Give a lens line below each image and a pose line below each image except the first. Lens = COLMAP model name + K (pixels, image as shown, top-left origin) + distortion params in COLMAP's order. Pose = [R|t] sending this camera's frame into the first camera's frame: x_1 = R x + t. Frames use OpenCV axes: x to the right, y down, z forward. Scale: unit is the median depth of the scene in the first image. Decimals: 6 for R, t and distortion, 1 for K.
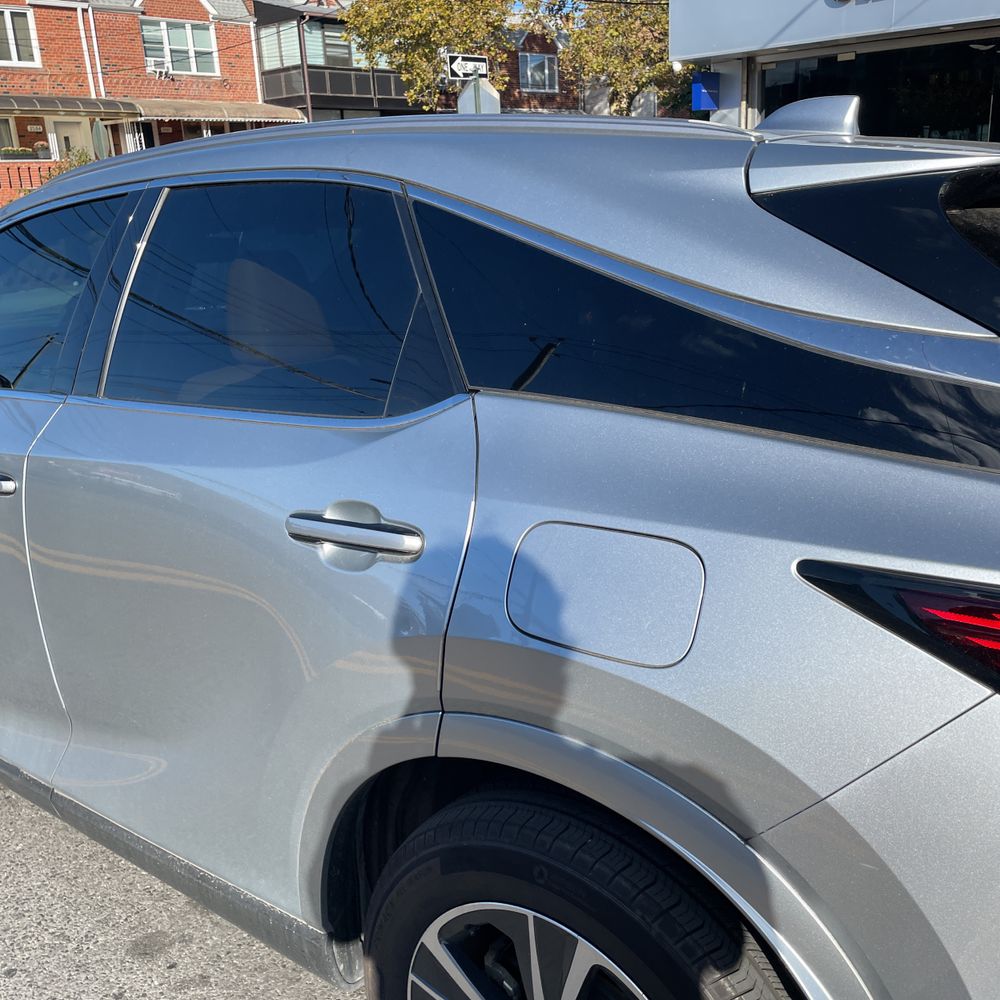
lens RADIAL K [[1007.6, 0, 501.0], [0, 1007.6, 507.3], [0, 0, 1]] dist [0.081362, -0.102199]
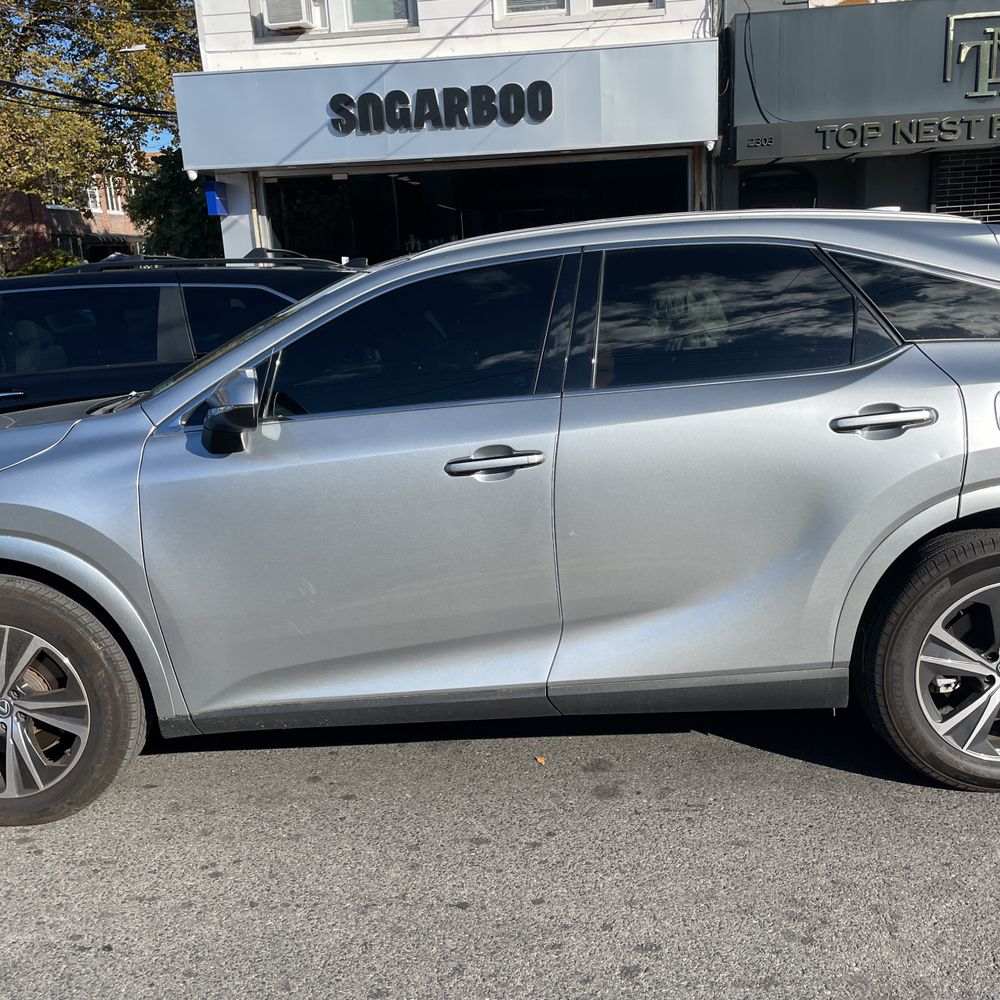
lens RADIAL K [[1013.0, 0, 509.0], [0, 1013.0, 498.0], [0, 0, 1]] dist [0.092330, -0.105059]
pose [[0.799001, -0.132492, 0.586552, -0.241068], [0.194633, 0.979898, -0.043786, 0.015494], [-0.568960, 0.149147, 0.808727, -0.018226]]
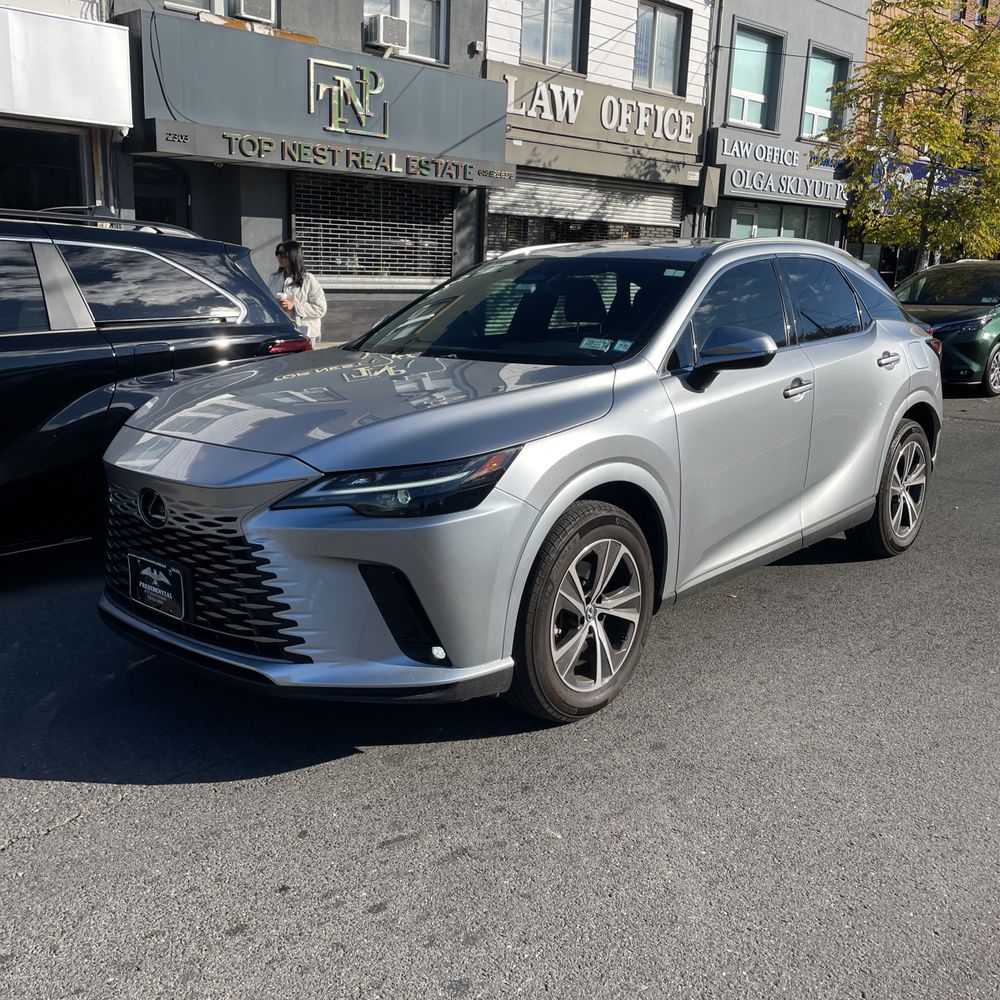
lens RADIAL K [[994.4, 0, 500.0], [0, 994.4, 500.0], [0, 0, 1]] dist [0.086212, -0.121614]
pose [[0.066313, -0.196568, 0.978245, -0.493462], [0.262263, 0.949365, 0.172987, -0.062396], [-0.962715, 0.245087, 0.114508, 0.267277]]
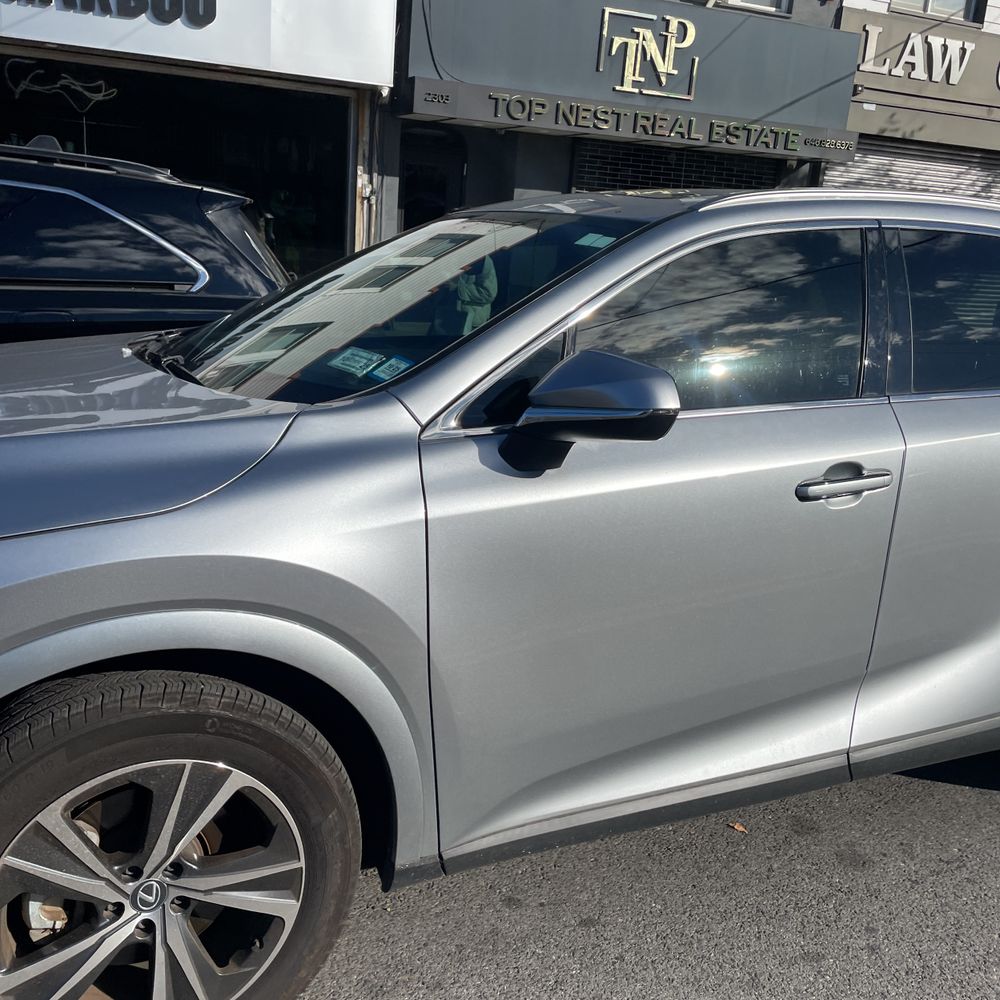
lens RADIAL K [[1005.1, 0, 495.2], [0, 1005.1, 500.9], [0, 0, 1]] dist [0.073956, -0.090286]
pose [[0.445041, -0.168791, 0.879459, -0.300355], [0.177962, 0.979158, 0.097871, -0.033813], [-0.877649, 0.112954, 0.465804, 0.156749]]
